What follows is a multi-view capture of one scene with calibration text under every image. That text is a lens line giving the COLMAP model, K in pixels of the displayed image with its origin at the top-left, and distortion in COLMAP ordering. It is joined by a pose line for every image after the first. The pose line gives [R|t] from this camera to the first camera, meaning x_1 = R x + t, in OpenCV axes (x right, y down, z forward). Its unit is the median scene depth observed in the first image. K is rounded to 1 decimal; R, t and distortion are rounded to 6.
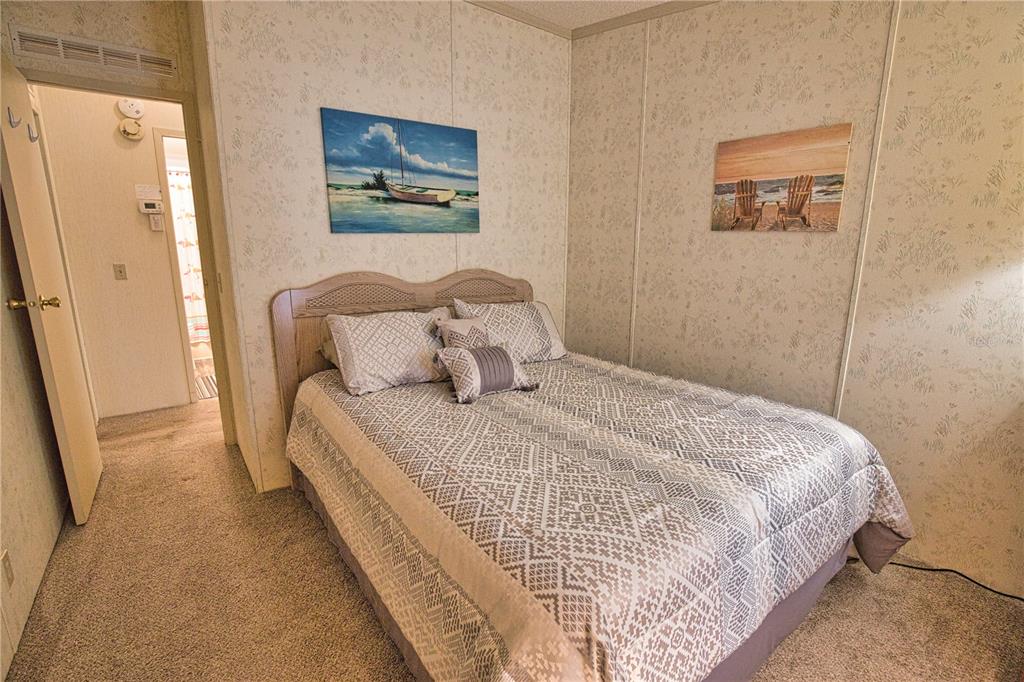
lens RADIAL K [[467.2, 0, 514.4], [0, 467.2, 341.1], [0, 0, 1]] dist [-0.037533, 0.007954]
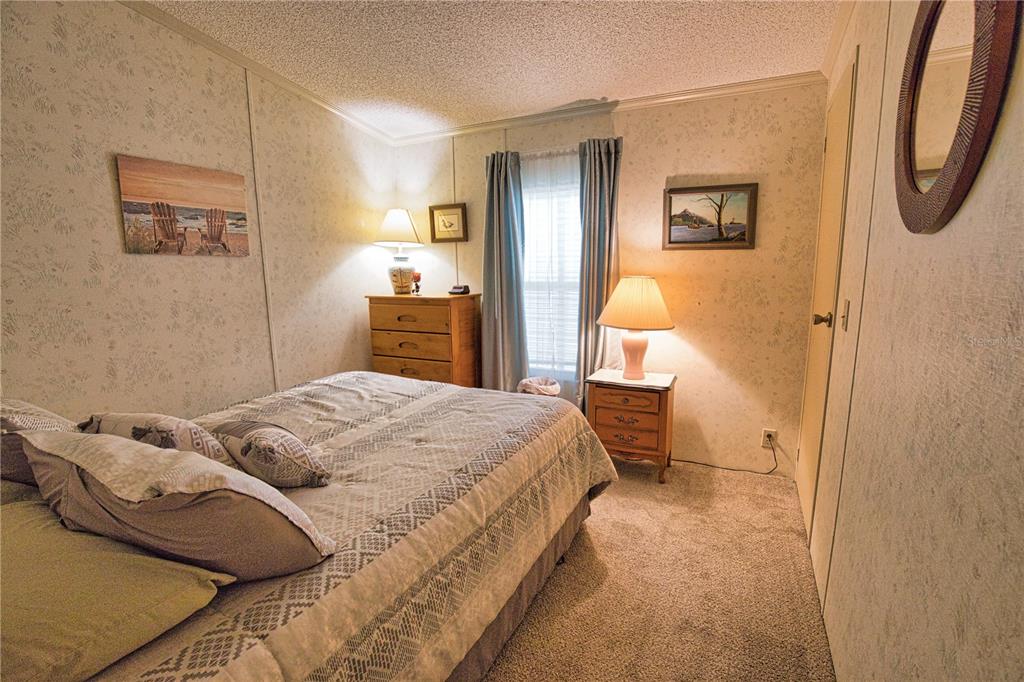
lens RADIAL K [[467.2, 0, 514.3], [0, 467.2, 343.6], [0, 0, 1]] dist [-0.037533, 0.007954]
pose [[-0.434528, -0.156667, 0.886928, -0.748366], [0.189647, 0.946761, 0.260149, -0.181824], [-0.880466, 0.281245, -0.381683, 0.816716]]
